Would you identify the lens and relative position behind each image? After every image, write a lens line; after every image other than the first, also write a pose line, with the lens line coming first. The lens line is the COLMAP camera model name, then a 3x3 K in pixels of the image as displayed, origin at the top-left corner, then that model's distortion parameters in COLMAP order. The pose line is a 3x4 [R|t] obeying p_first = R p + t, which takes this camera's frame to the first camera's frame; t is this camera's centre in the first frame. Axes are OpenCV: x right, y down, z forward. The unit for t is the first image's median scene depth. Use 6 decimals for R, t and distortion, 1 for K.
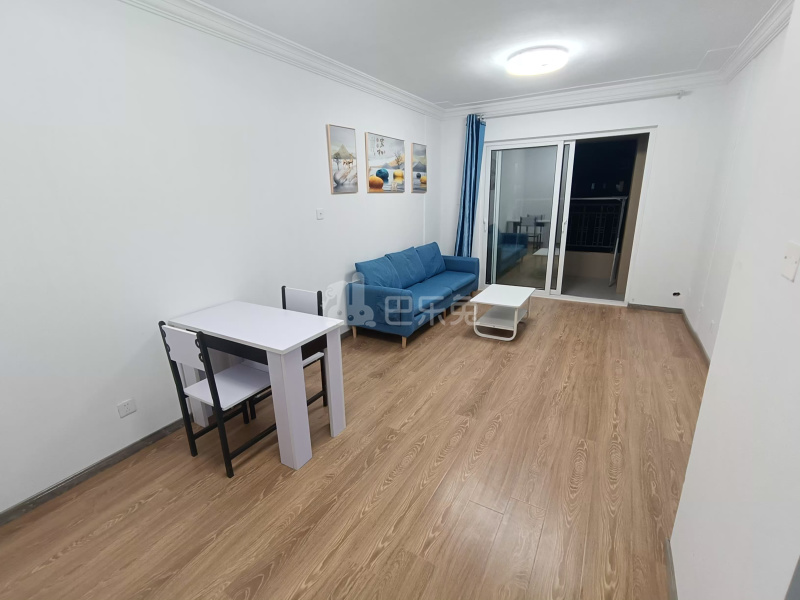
lens RADIAL K [[371.3, 0, 396.9], [0, 371.3, 296.1], [0, 0, 1]] dist [0.000202, 0.000178]
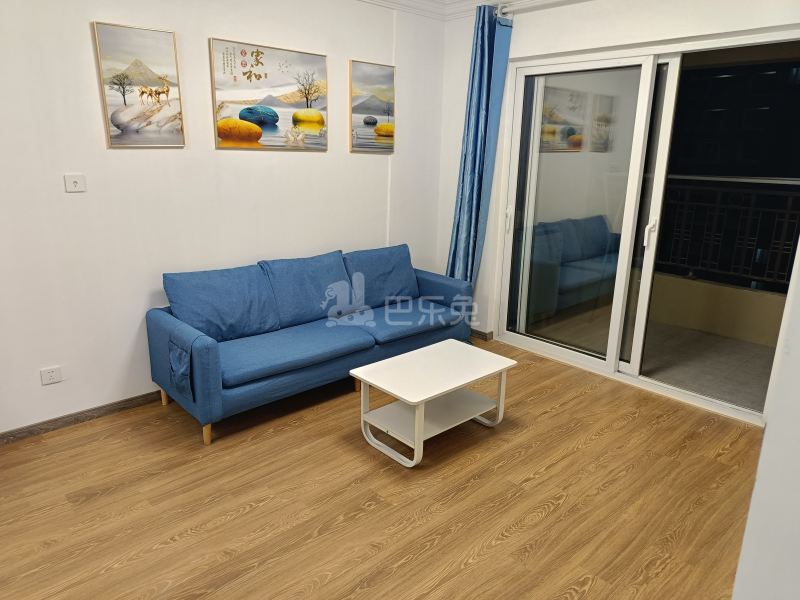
lens RADIAL K [[557.6, 0, 400.0], [0, 557.6, 300.0], [0, 0, 1]] dist [0.025985, -0.028389]
pose [[0.954934, 0.115760, -0.273314, 0.433102], [-0.116728, 0.993082, 0.012777, -0.096675], [0.272903, 0.019702, 0.961840, 0.276079]]
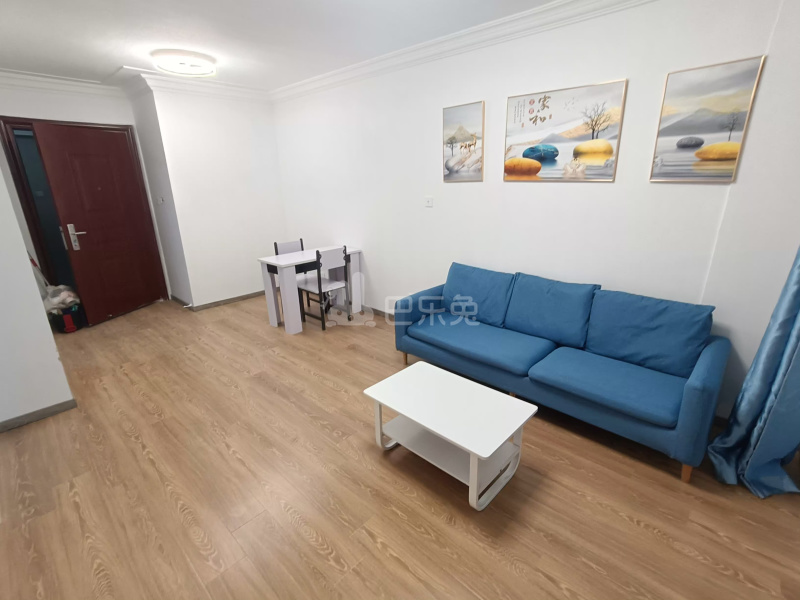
lens RADIAL K [[381.7, 0, 403.9], [0, 381.7, 287.0], [0, 0, 1]] dist [0.001290, 0.000748]
pose [[-0.209549, 0.302569, -0.929807, 0.725132], [-0.237100, 0.906816, 0.348523, -0.303281], [0.948616, 0.293489, -0.118283, 0.956624]]
